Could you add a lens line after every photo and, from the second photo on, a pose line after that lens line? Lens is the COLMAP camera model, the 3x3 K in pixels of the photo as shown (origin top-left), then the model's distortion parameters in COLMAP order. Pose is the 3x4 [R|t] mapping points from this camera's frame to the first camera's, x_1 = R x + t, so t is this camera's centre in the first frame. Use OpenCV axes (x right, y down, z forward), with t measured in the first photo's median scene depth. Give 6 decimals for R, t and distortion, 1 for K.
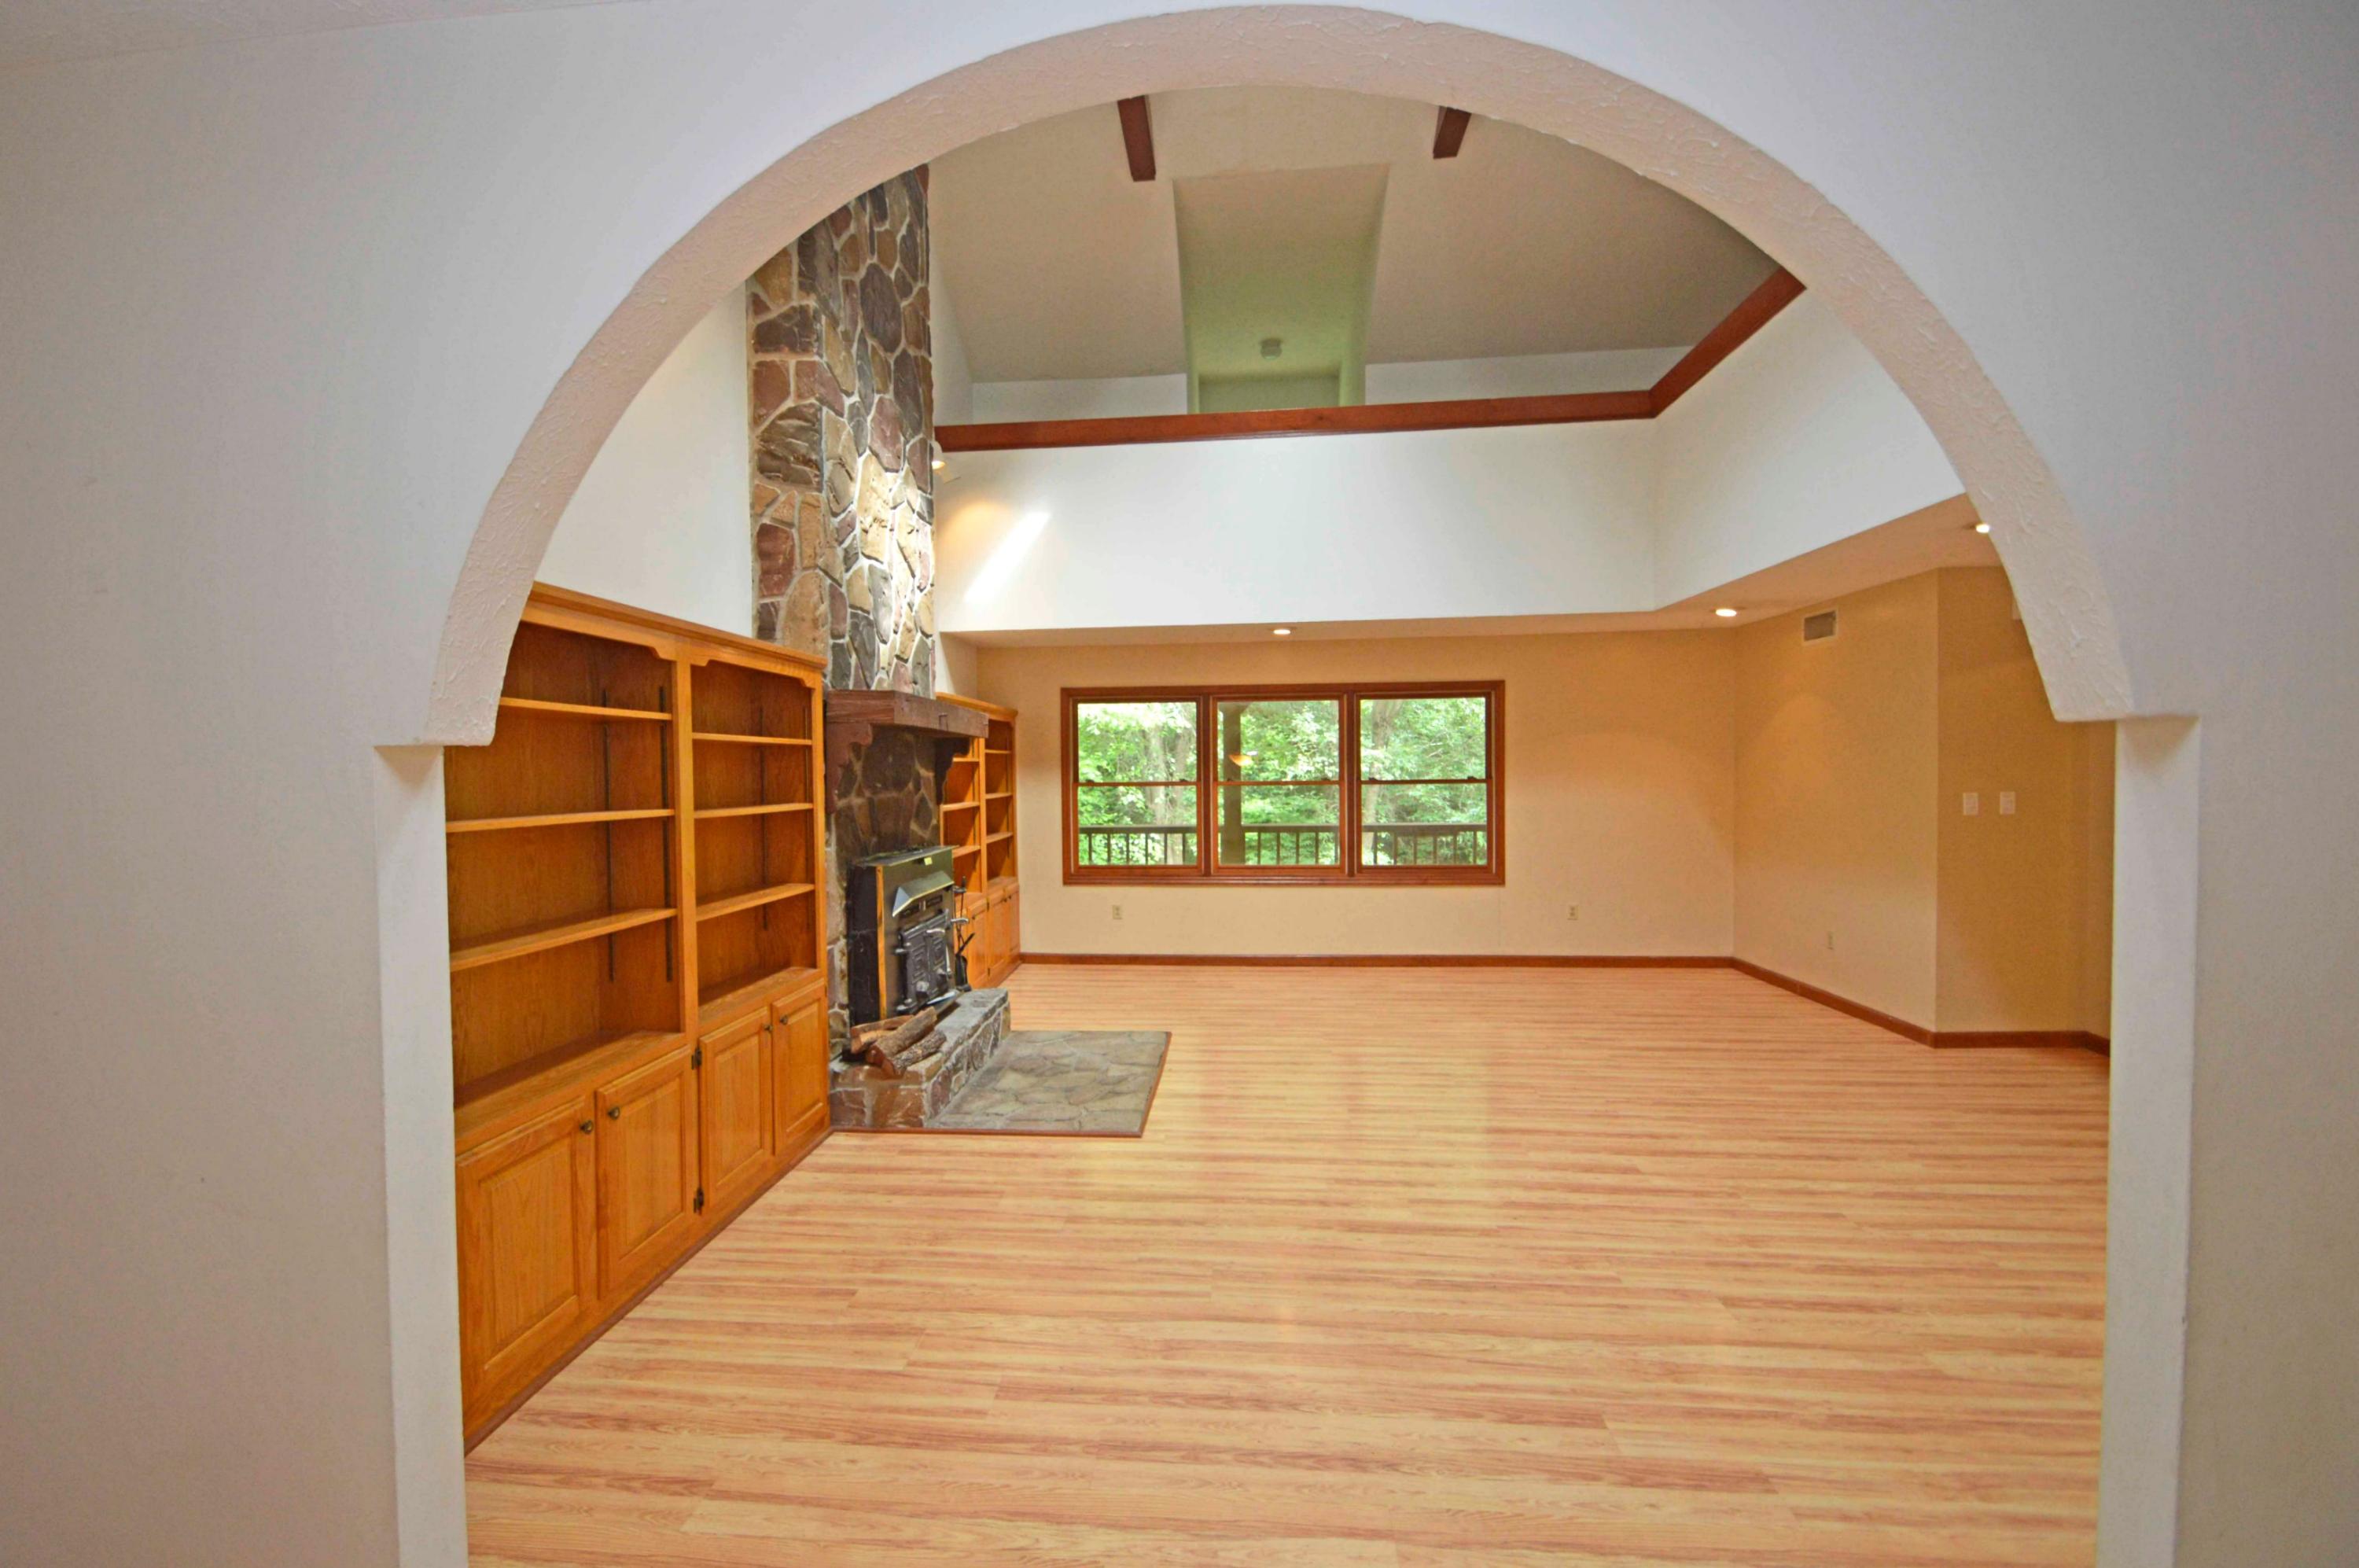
lens RADIAL K [[992.0, 0, 1179.5], [0, 992.0, 784.0], [0, 0, 1]] dist [0.000141, -0.000149]
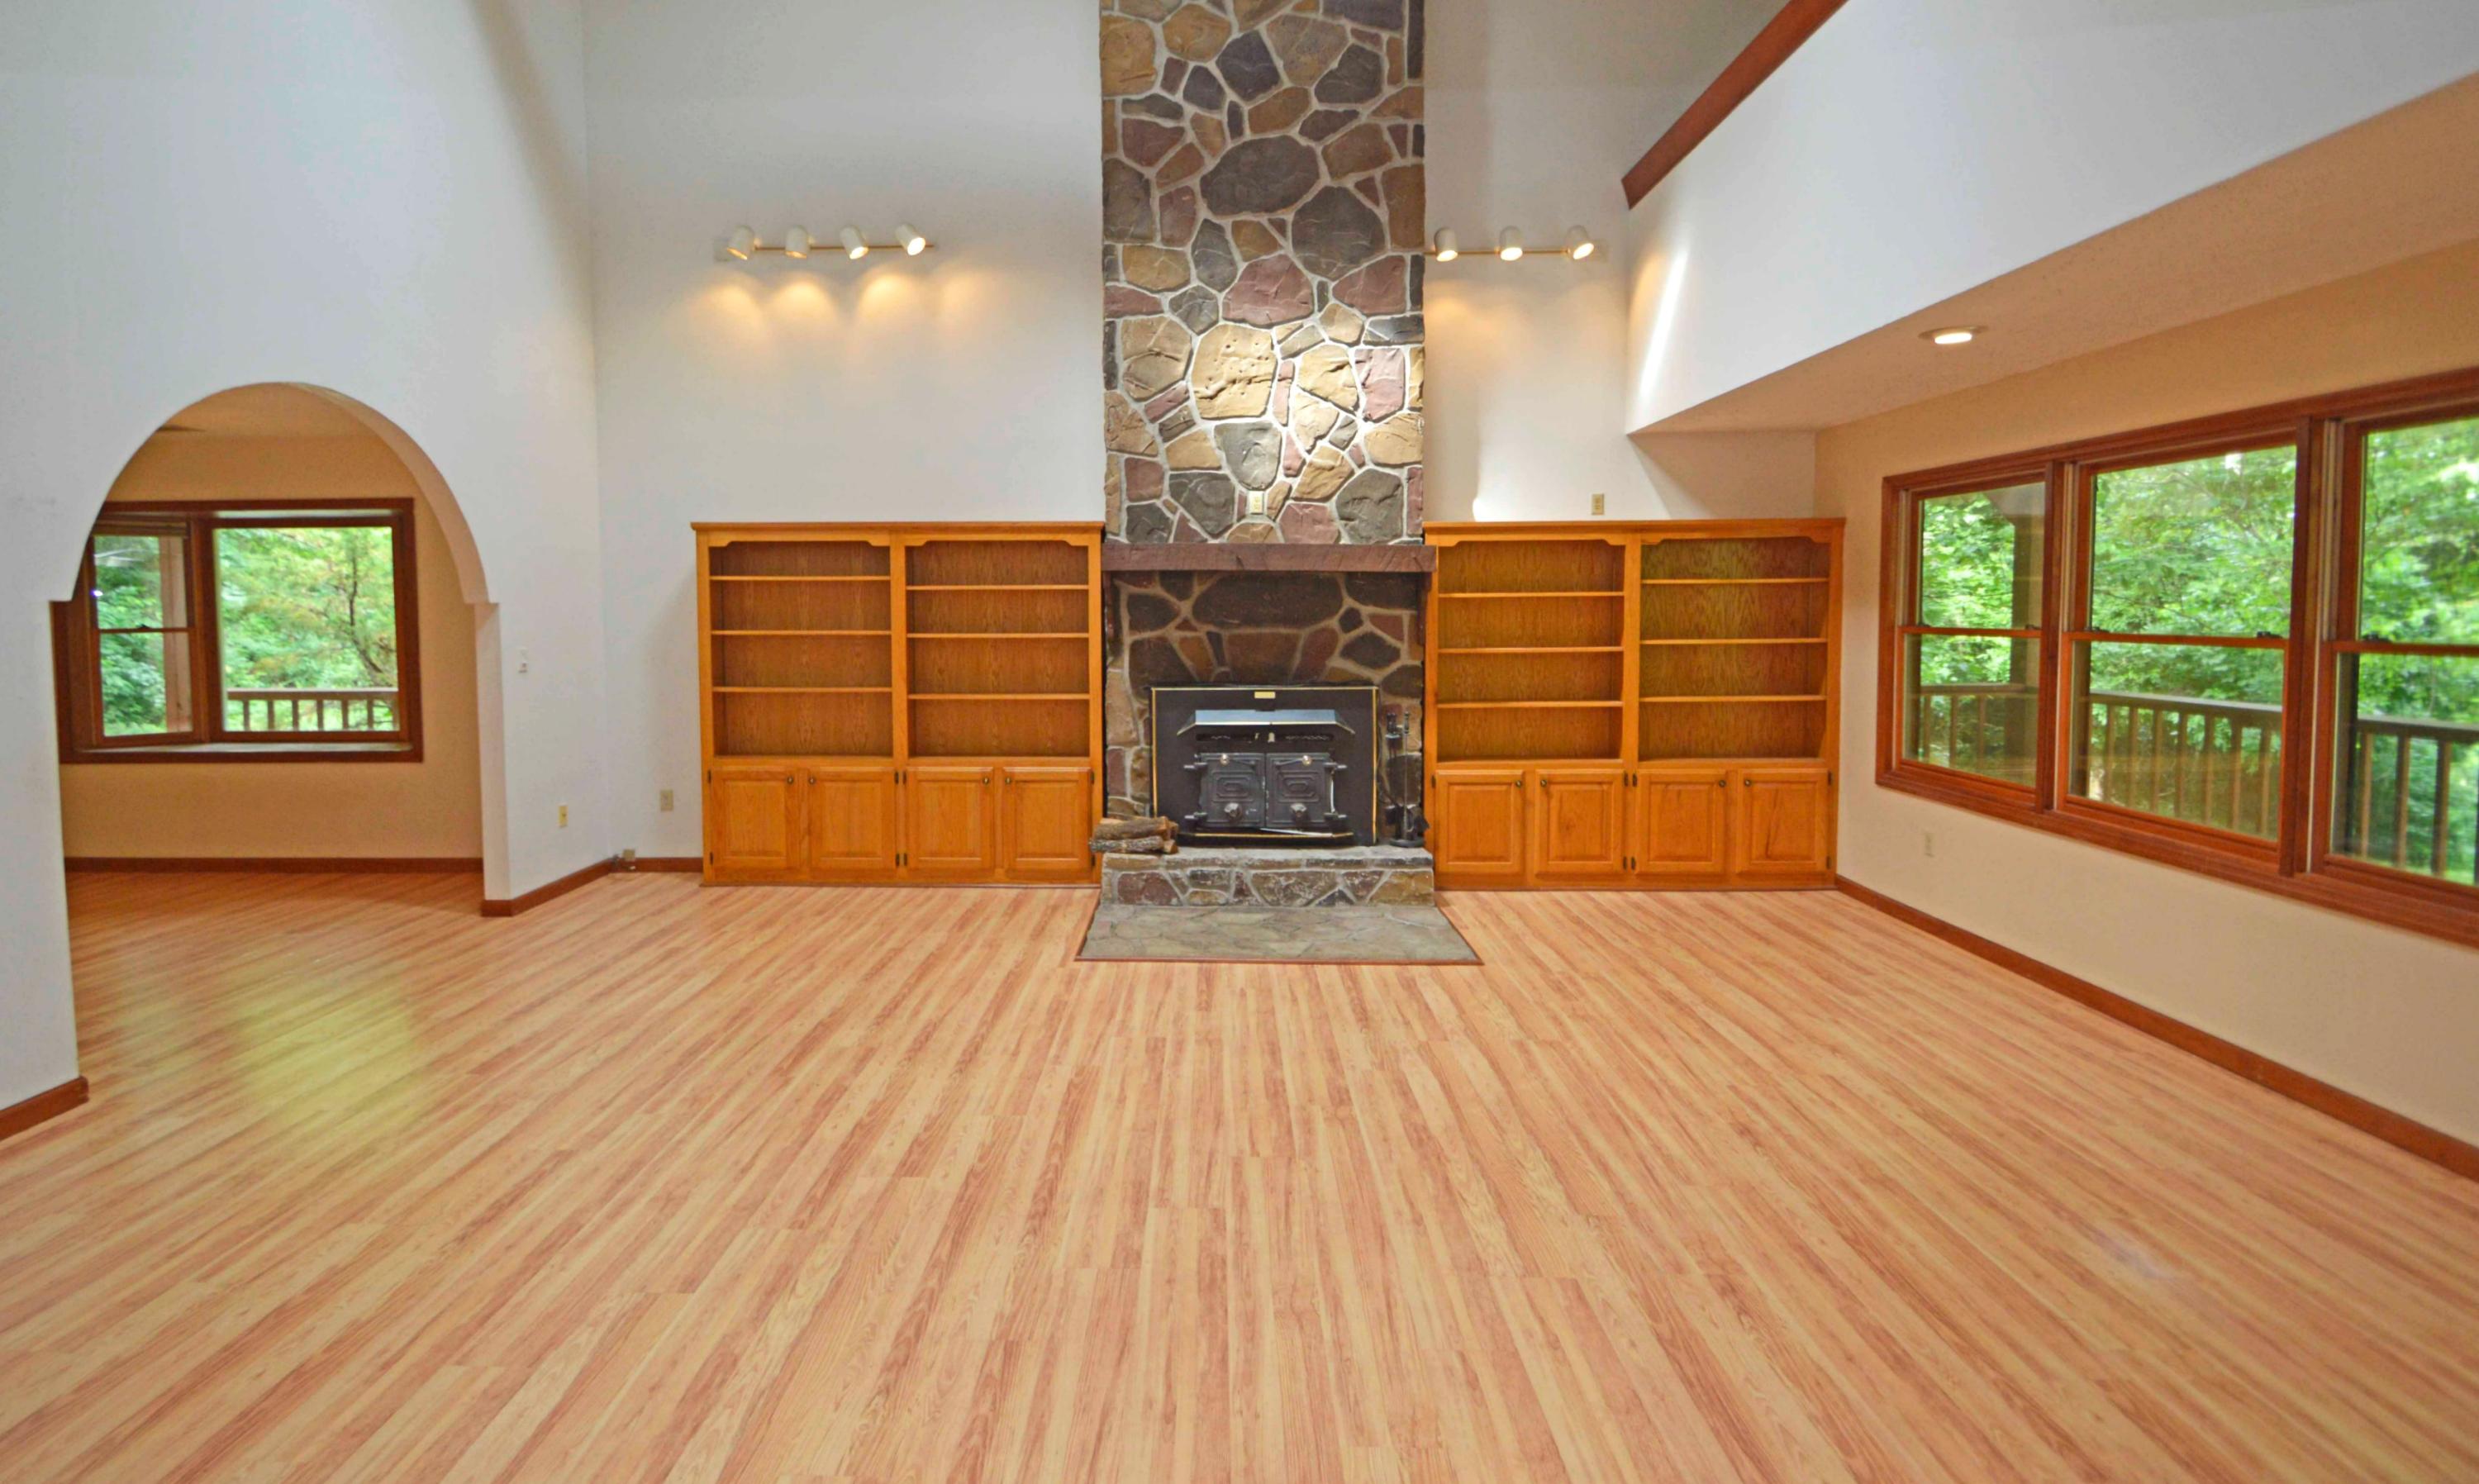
lens RADIAL K [[1151.5, 0, 1237.2], [0, 1151.5, 661.9], [0, 0, 1]] dist [0.002771, 0.000641]
pose [[0.116429, 0.056542, -0.991588, 1.429230], [-0.012888, 0.998380, 0.055416, -0.037210], [0.993115, 0.006327, 0.116969, 1.248956]]
